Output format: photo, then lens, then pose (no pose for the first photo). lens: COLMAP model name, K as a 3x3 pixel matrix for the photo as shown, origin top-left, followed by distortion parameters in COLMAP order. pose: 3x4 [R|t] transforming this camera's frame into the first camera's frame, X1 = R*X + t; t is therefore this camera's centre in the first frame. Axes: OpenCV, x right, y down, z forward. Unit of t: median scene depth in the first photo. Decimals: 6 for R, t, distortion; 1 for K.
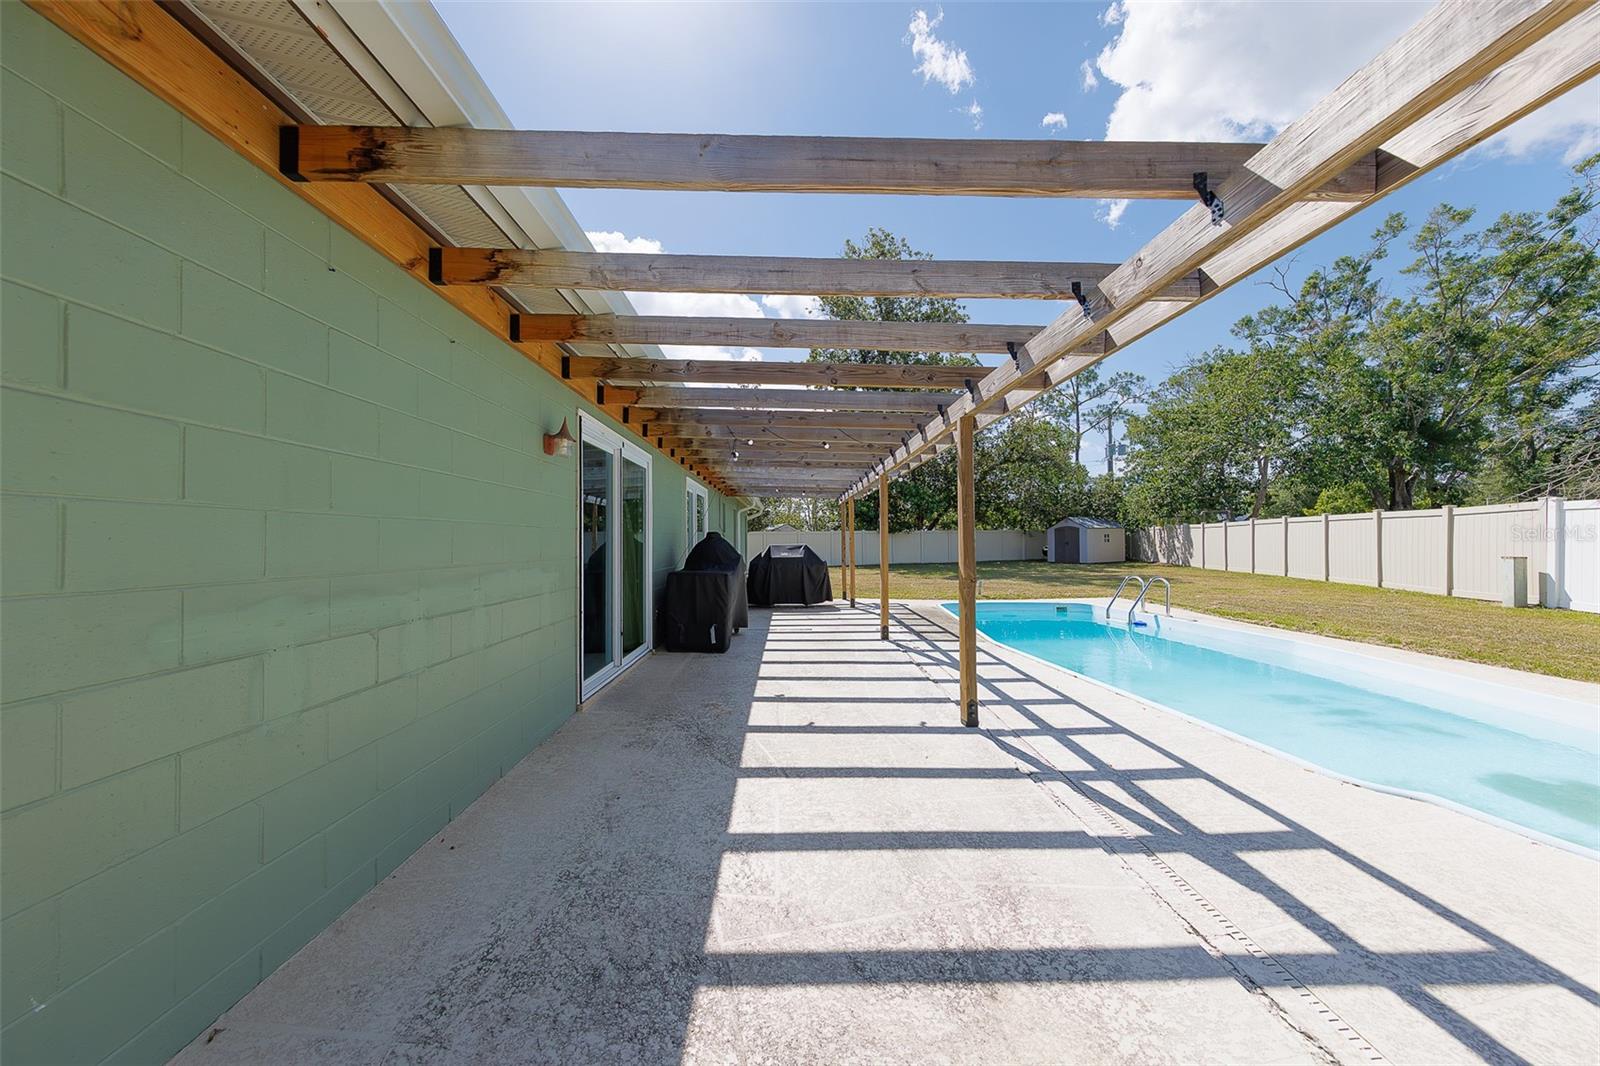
lens RADIAL K [[530.5, 0, 780.3], [0, 530.5, 544.3], [0, 0, 1]] dist [0.008124, 0.000218]
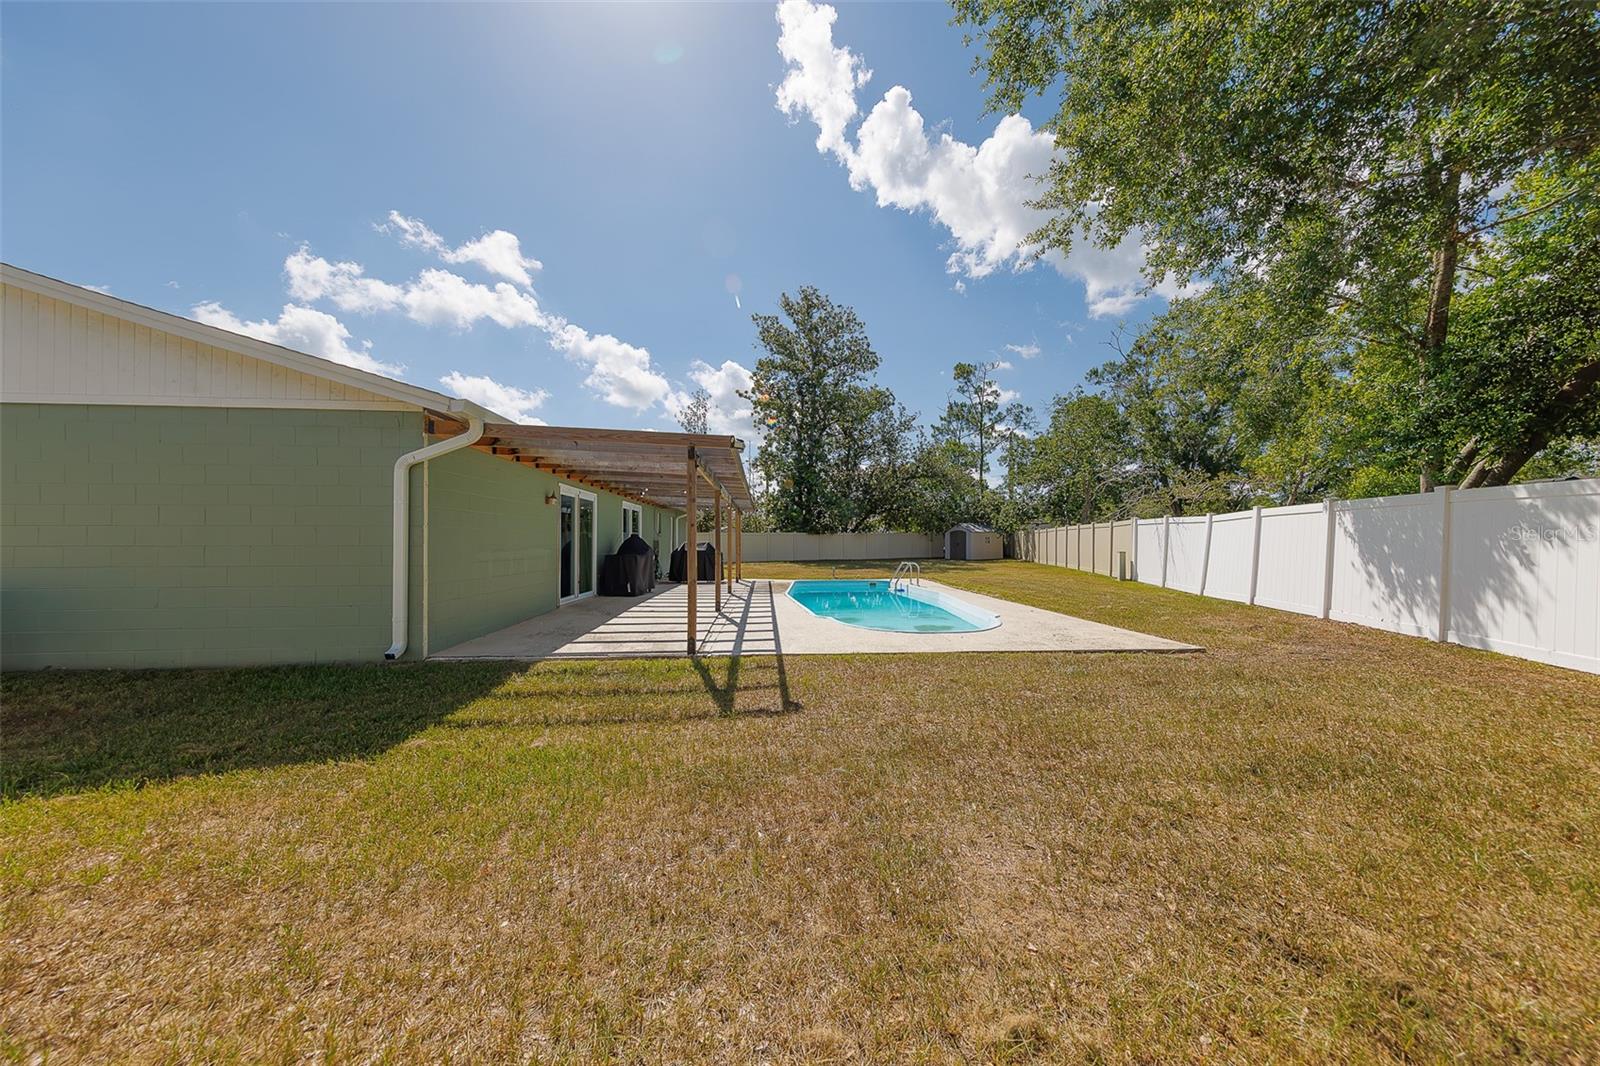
lens RADIAL K [[530.5, 0, 795.4], [0, 530.5, 538.6], [0, 0, 1]] dist [0.008124, 0.000218]
pose [[0.997849, 0.007349, 0.065142, 0.223520], [-0.006658, 0.999919, -0.010812, 0.006405], [-0.065216, 0.010355, 0.997817, -0.616707]]
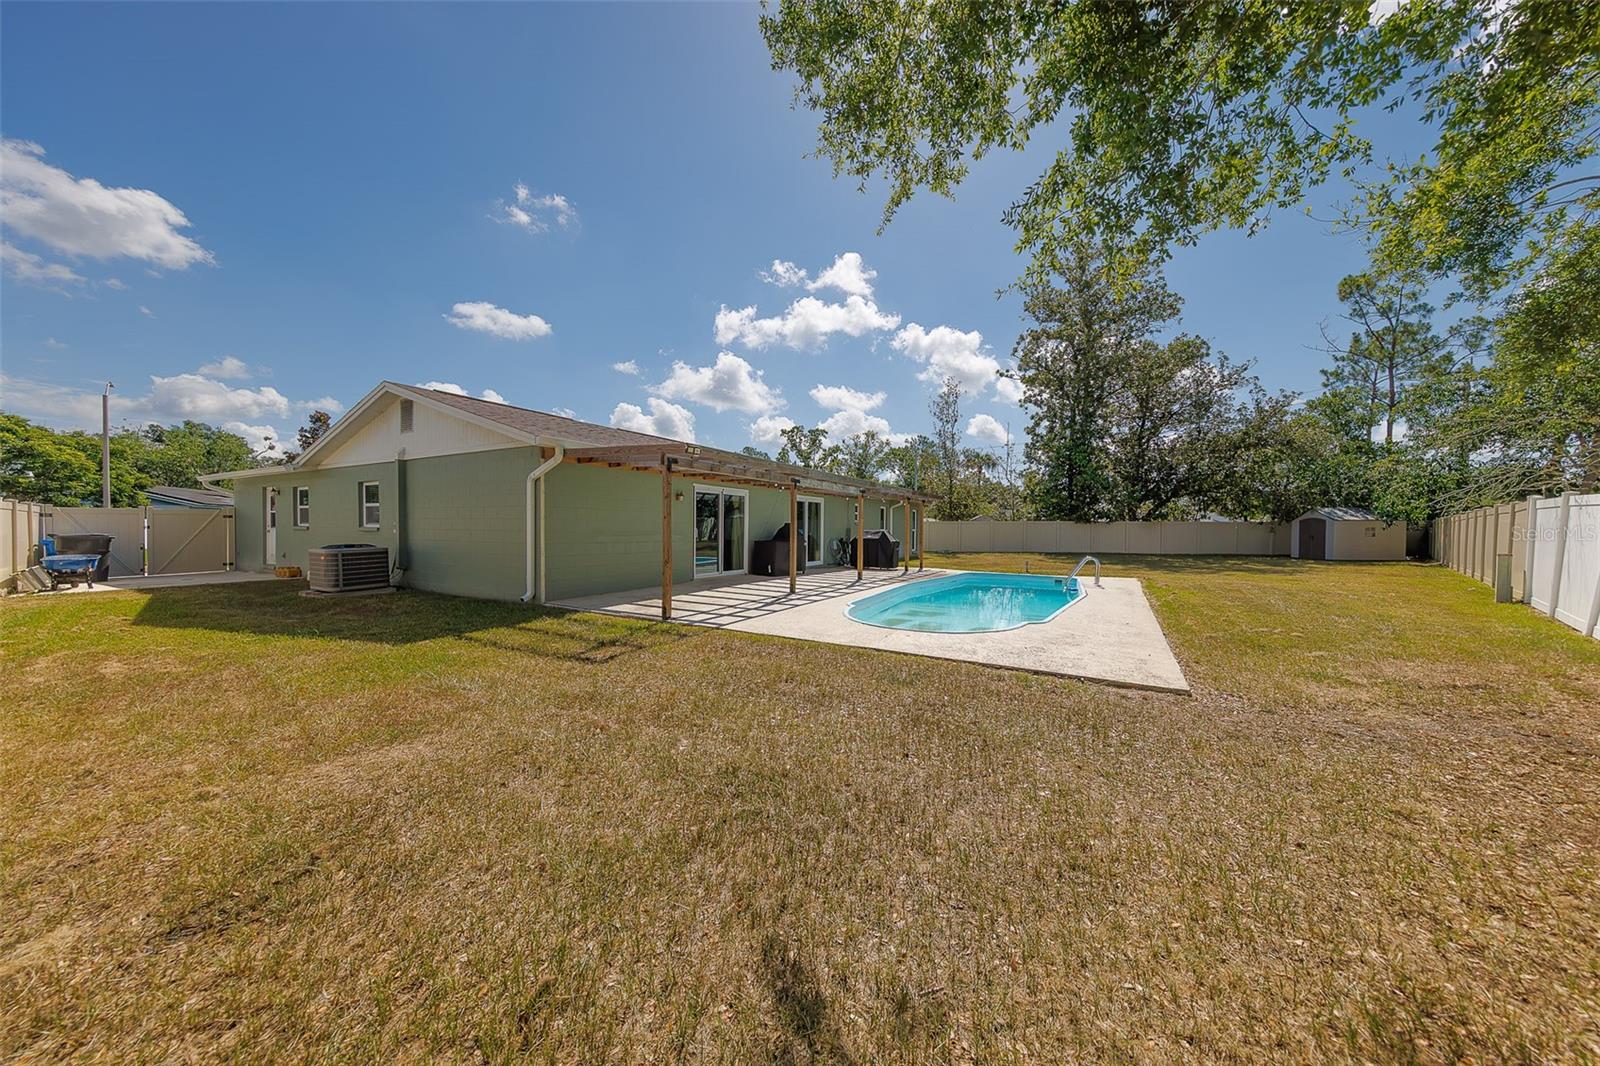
lens RADIAL K [[530.5, 0, 813.0], [0, 530.5, 542.8], [0, 0, 1]] dist [0.008124, 0.000218]
pose [[0.868043, 0.030930, -0.495524, 0.738515], [-0.018650, 0.999385, 0.029711, -0.006958], [0.496138, -0.016549, 0.868086, -0.559212]]
